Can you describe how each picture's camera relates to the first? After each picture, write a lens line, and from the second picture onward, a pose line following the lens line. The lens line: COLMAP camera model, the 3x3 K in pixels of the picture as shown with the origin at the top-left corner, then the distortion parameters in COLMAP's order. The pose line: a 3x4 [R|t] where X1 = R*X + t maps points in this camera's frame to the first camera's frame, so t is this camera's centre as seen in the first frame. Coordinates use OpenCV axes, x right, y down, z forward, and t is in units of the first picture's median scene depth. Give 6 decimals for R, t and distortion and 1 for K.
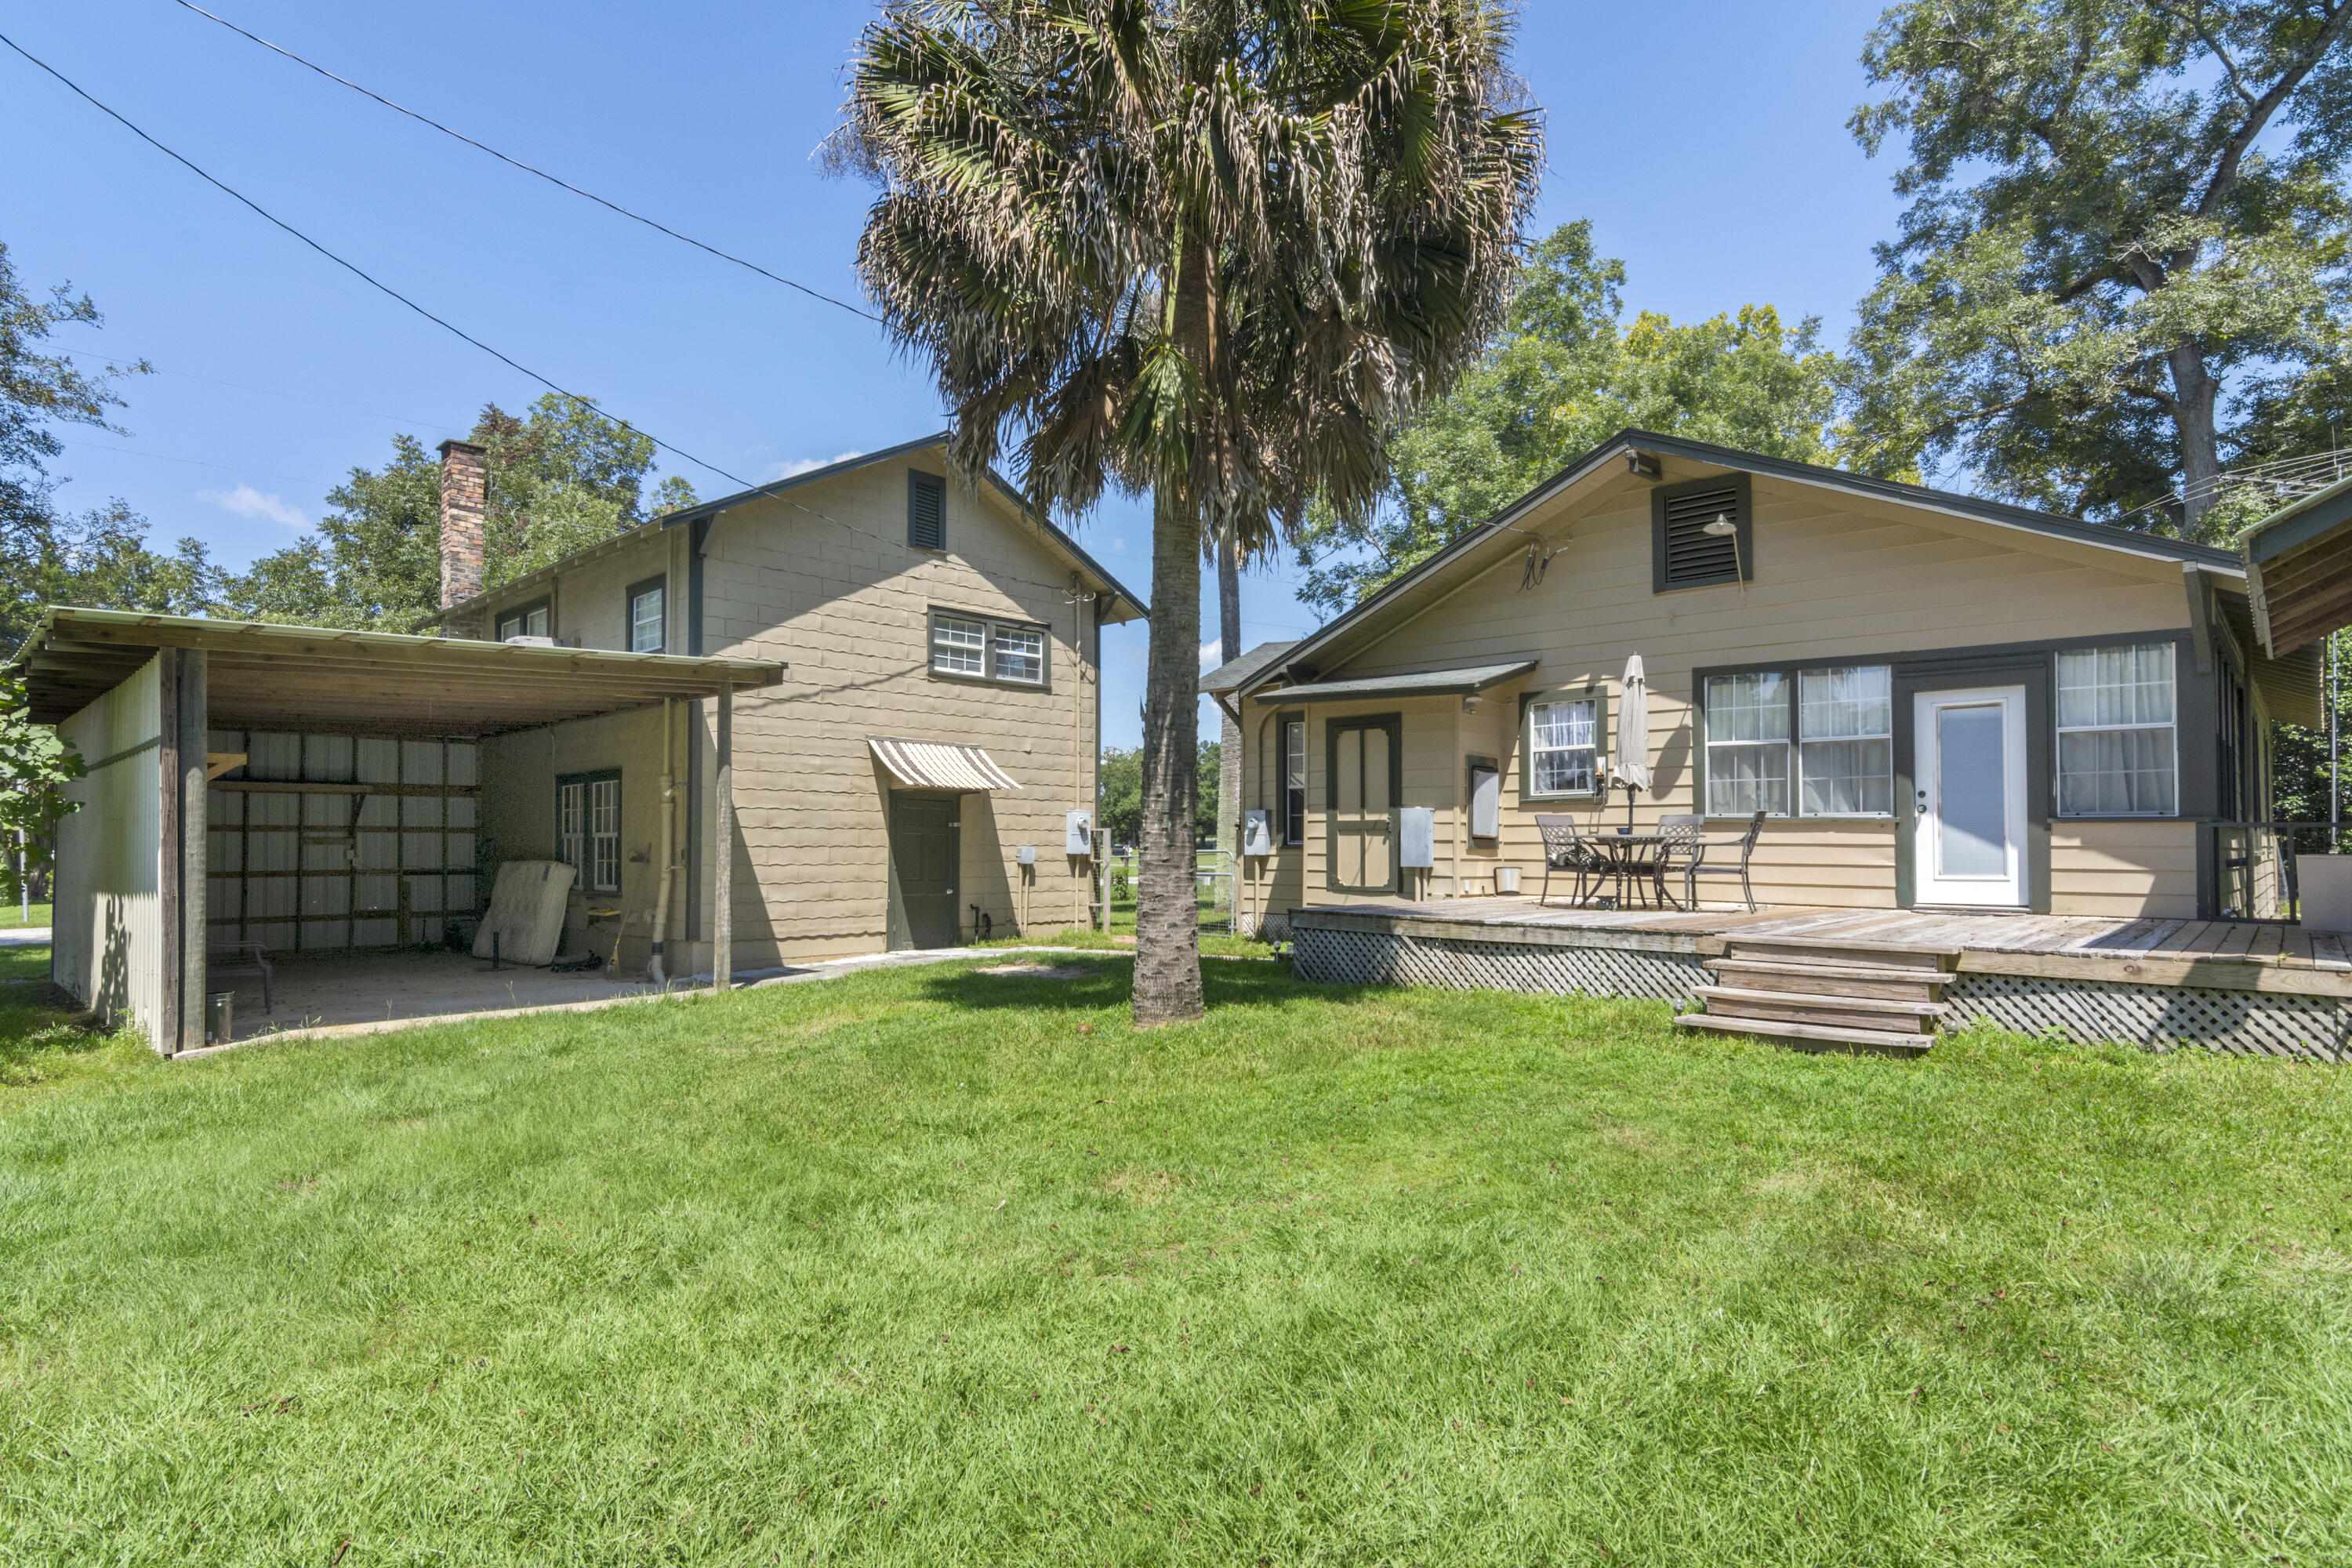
lens RADIAL K [[1204.3, 0, 1172.8], [0, 1204.3, 803.4], [0, 0, 1]] dist [-0.004525, -0.000702]
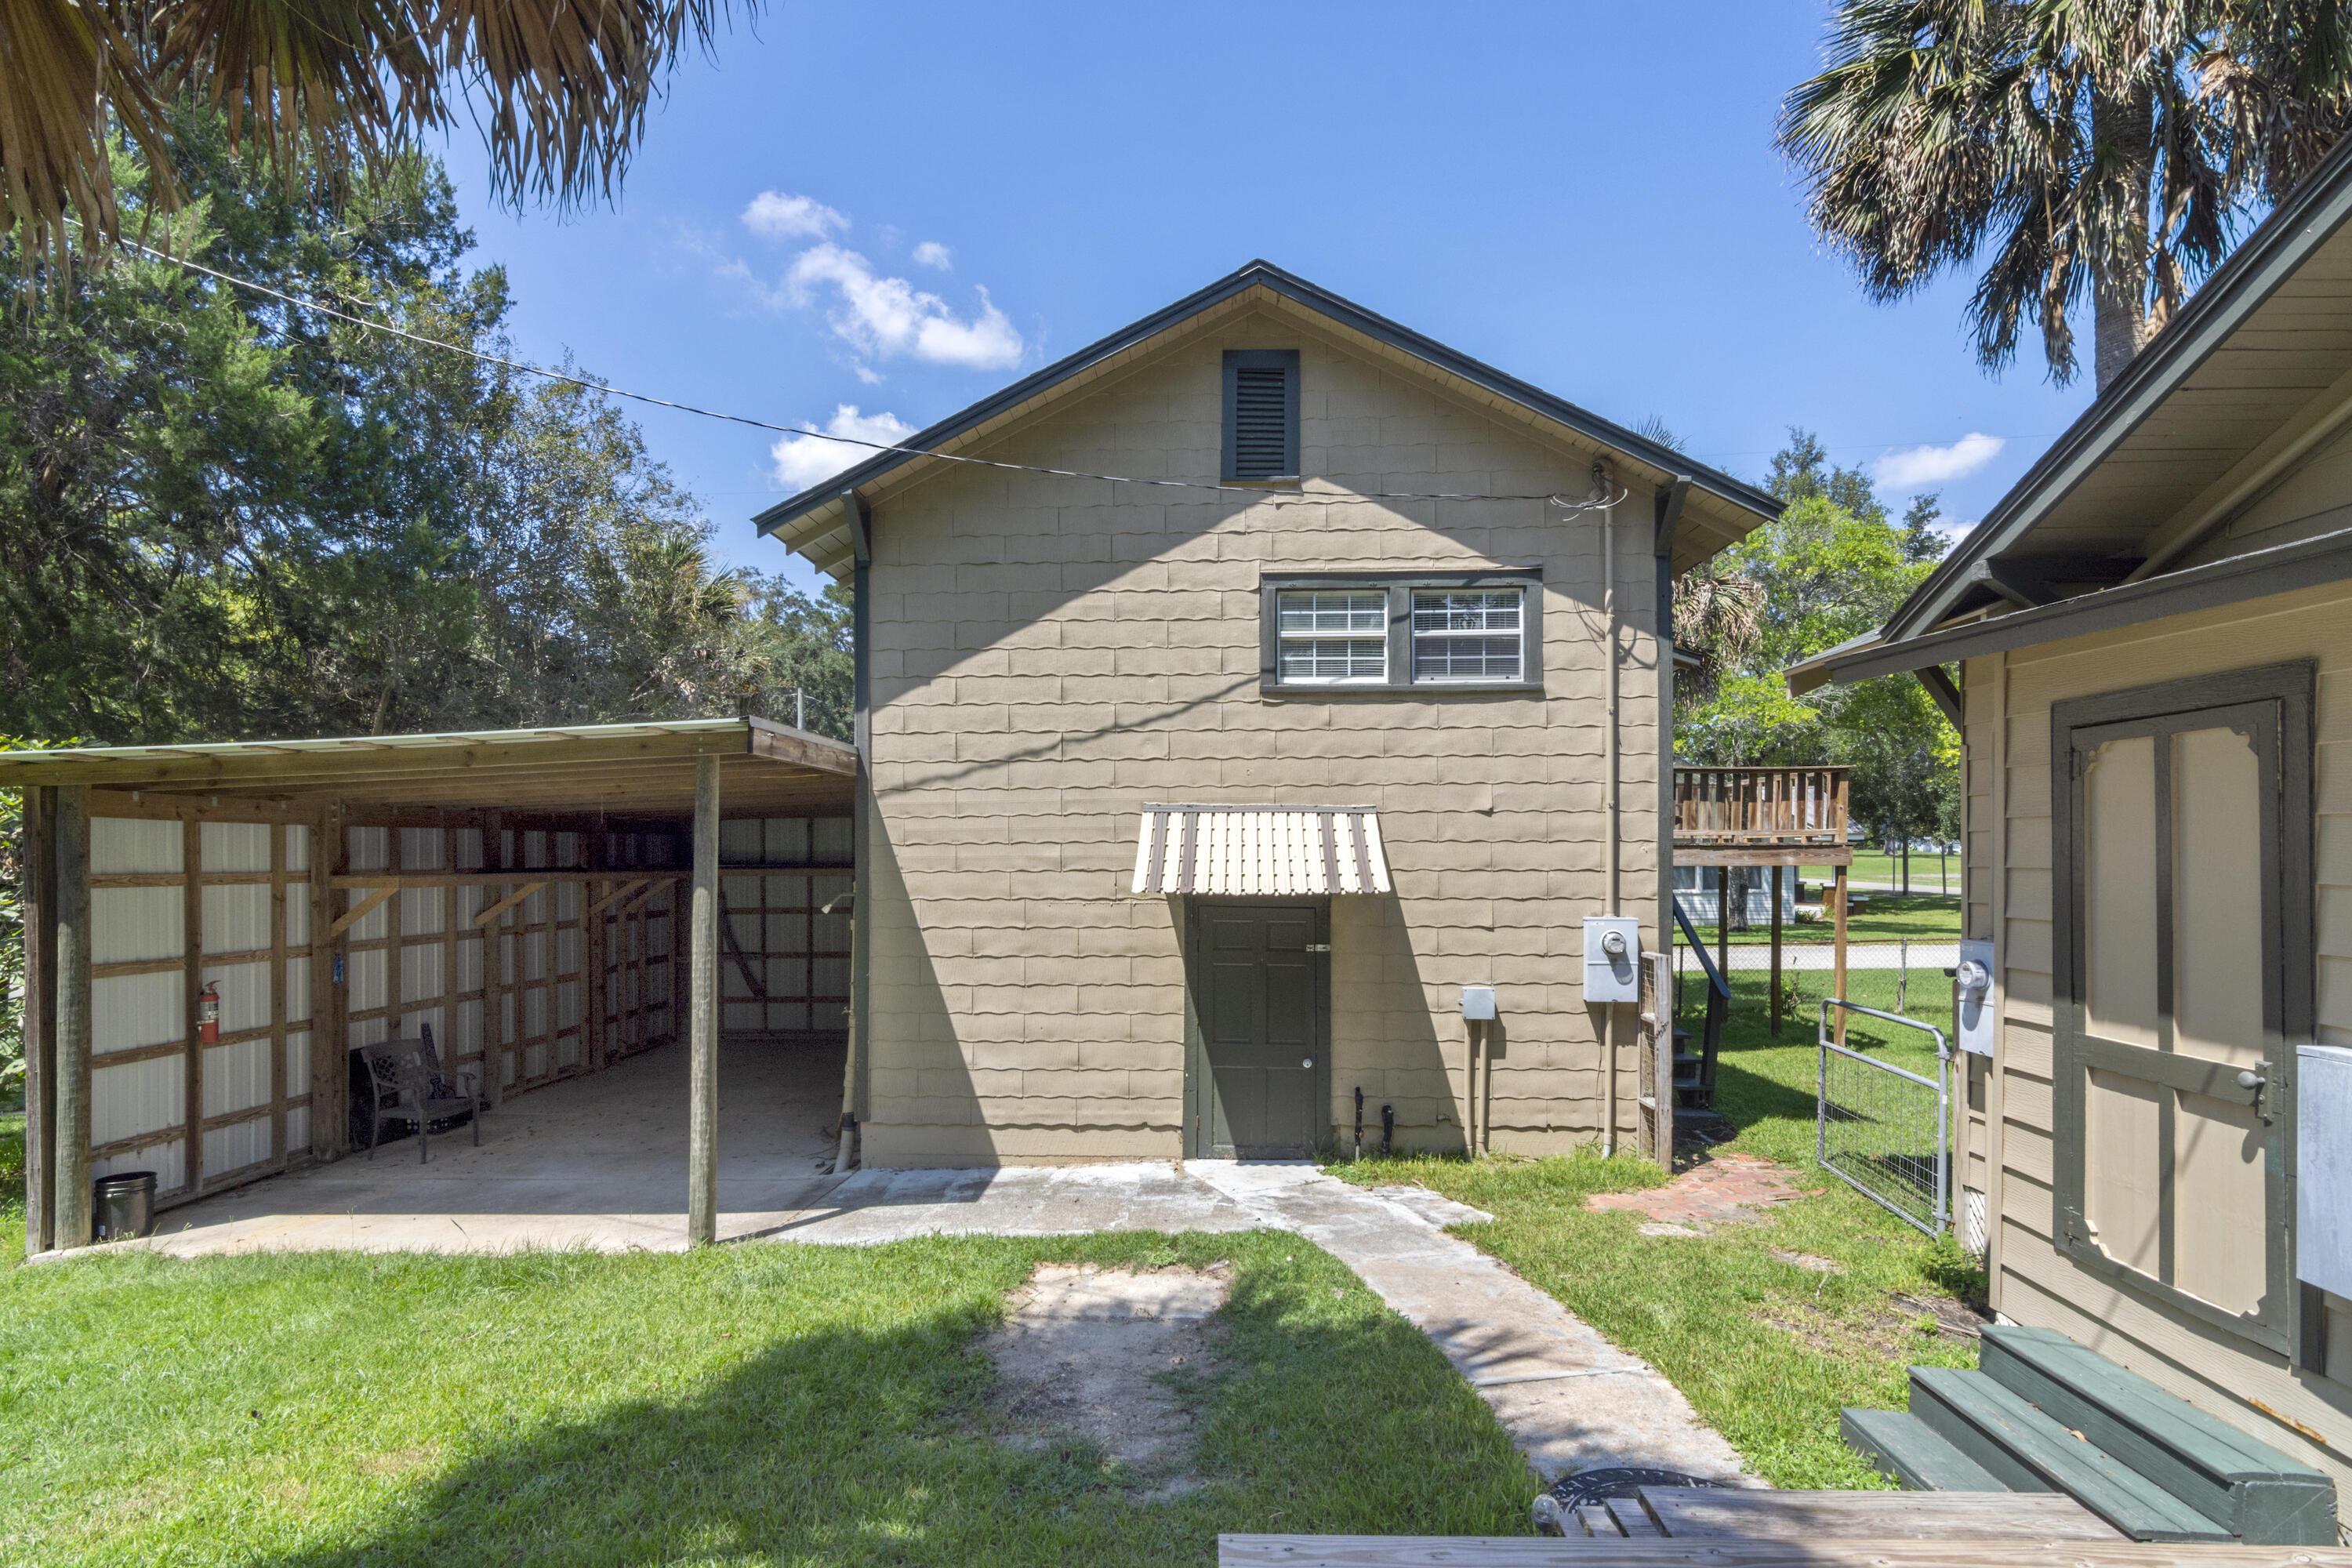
lens RADIAL K [[1157.7, 0, 1161.9], [0, 1157.7, 854.9], [0, 0, 1]] dist [-0.002115, 0.003012]
pose [[0.661270, -0.004091, -0.750137, 0.197273], [0.027984, 0.999424, 0.019218, -0.042541], [0.749626, -0.033700, 0.661003, 0.617224]]
